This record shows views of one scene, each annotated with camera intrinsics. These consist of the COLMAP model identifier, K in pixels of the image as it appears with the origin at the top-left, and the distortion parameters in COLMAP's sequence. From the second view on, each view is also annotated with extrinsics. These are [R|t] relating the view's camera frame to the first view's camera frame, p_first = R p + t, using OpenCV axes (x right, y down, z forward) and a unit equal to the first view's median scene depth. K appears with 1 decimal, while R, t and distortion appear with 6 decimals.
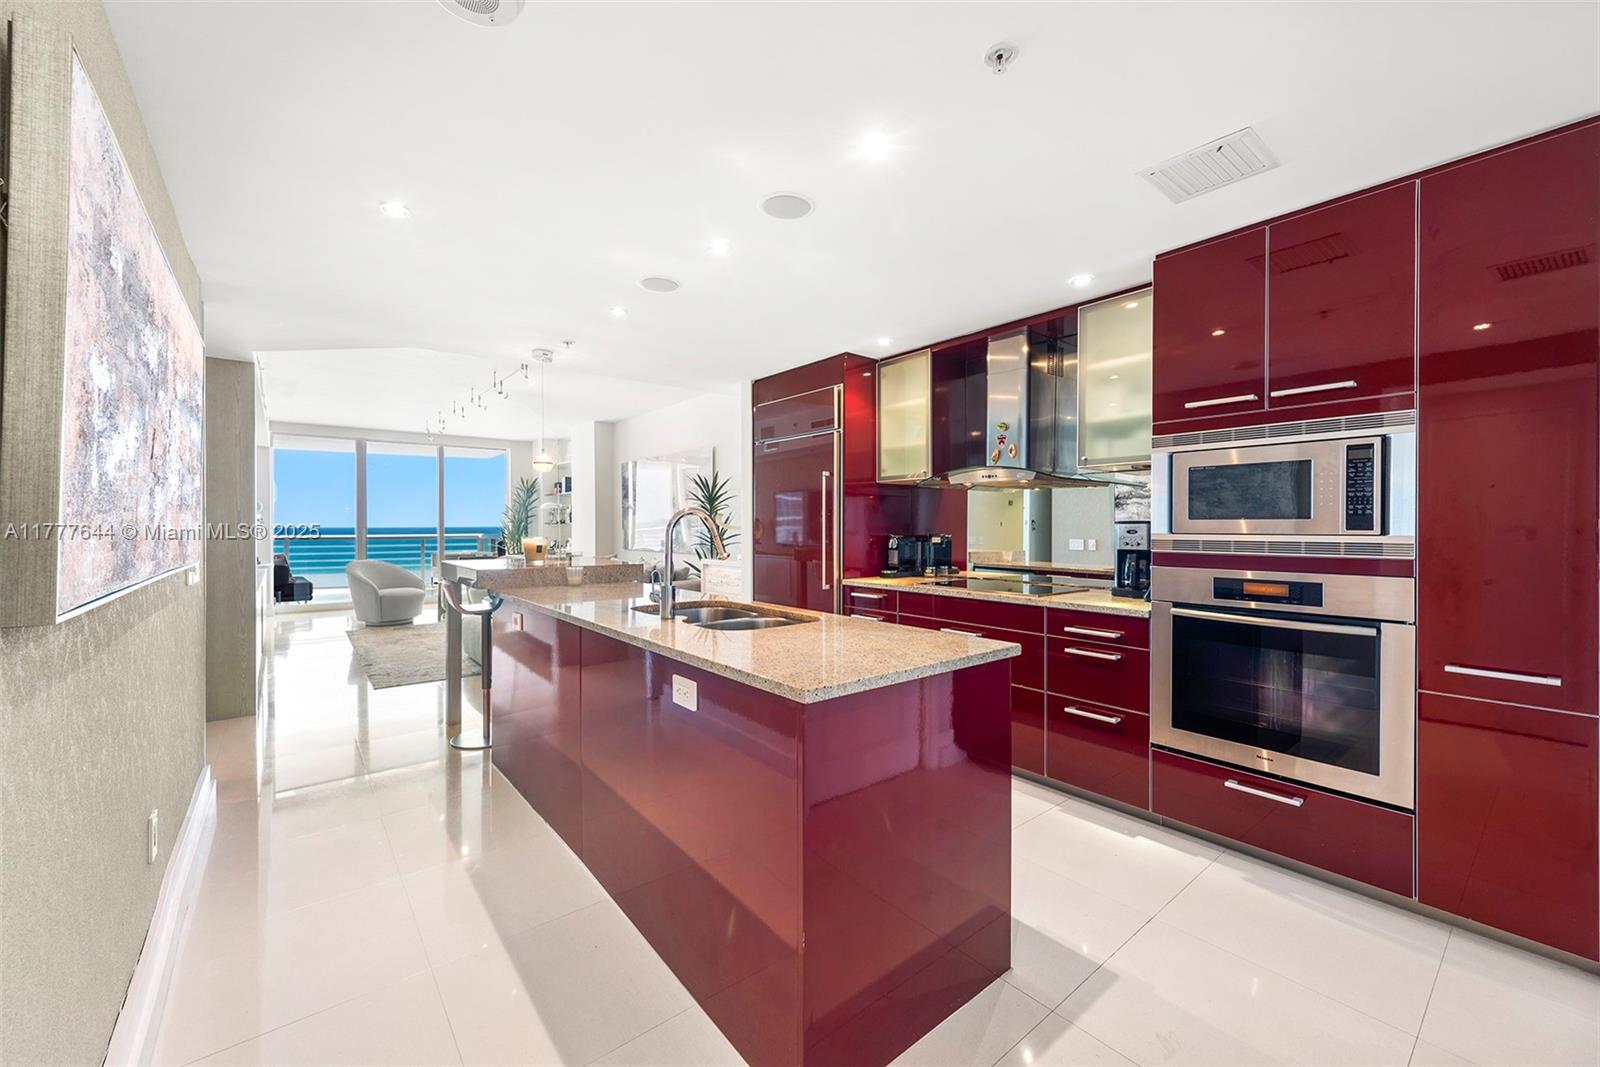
lens RADIAL K [[635.7, 0, 810.9], [0, 635.7, 523.5], [0, 0, 1]] dist [0.010280, 0.000183]
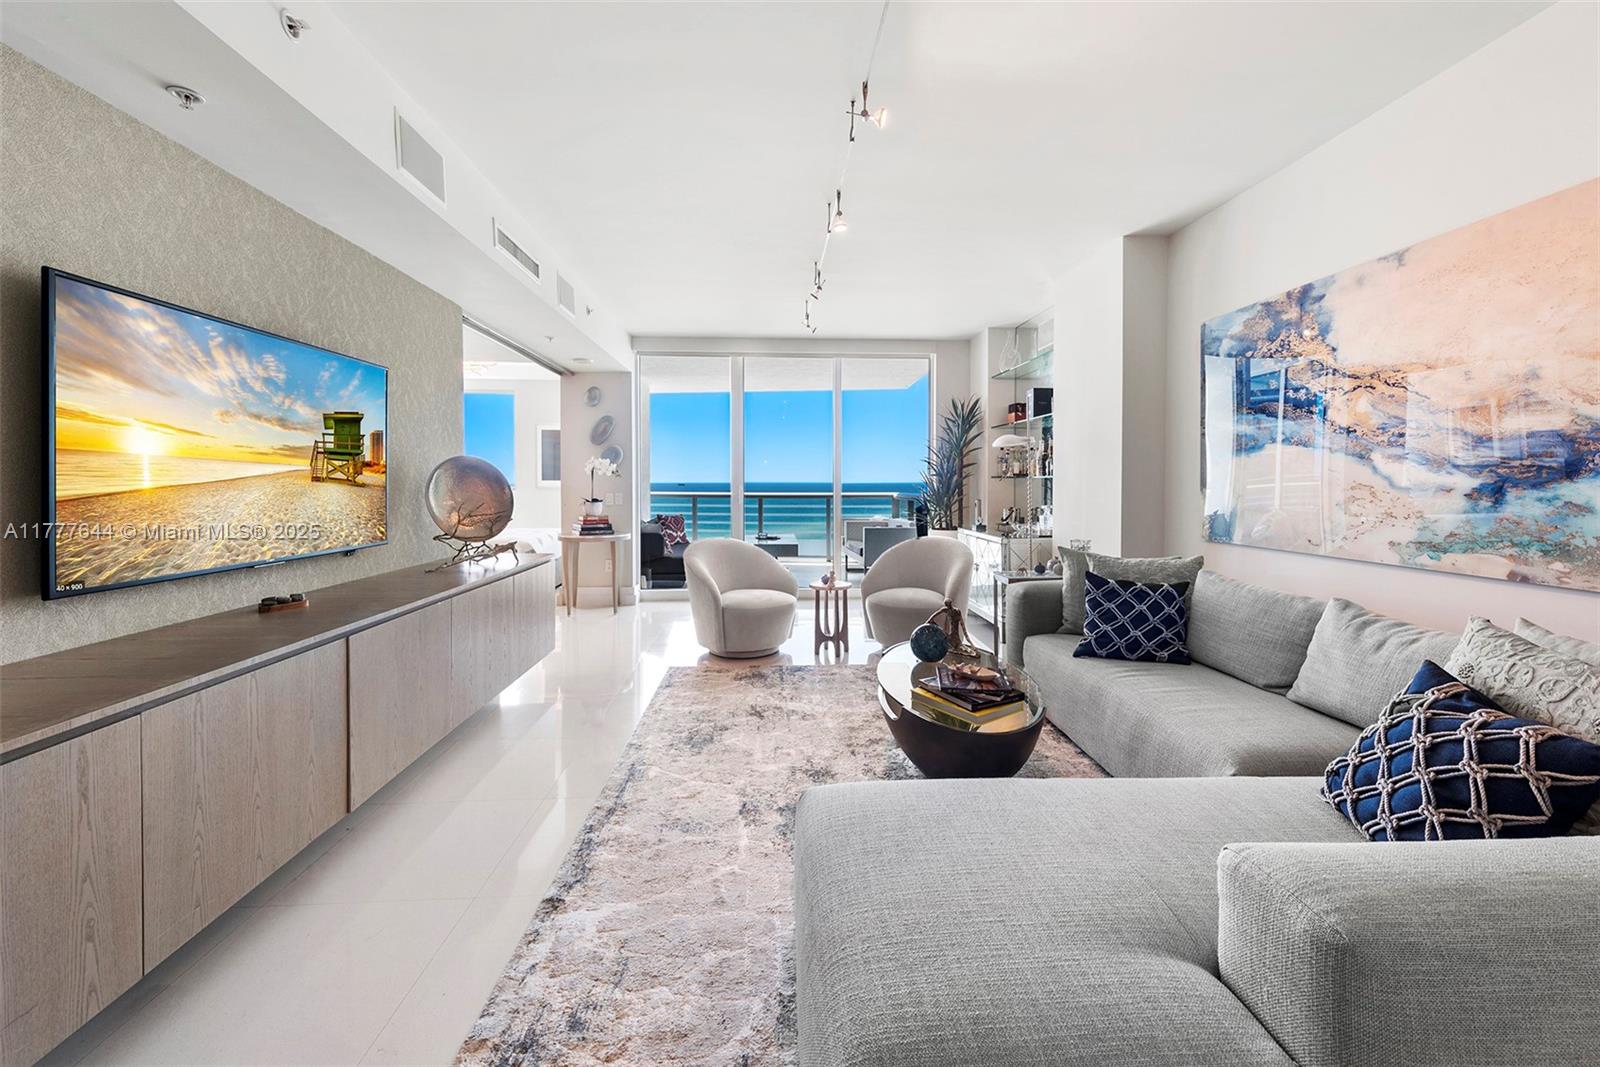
lens RADIAL K [[635.7, 0, 796.7], [0, 635.7, 482.8], [0, 0, 1]] dist [0.010280, 0.000183]
pose [[0.801505, 0.007319, -0.597944, -0.232011], [-0.006022, 0.999973, 0.004168, 0.003873], [0.597958, 0.000260, 0.801527, 0.469002]]
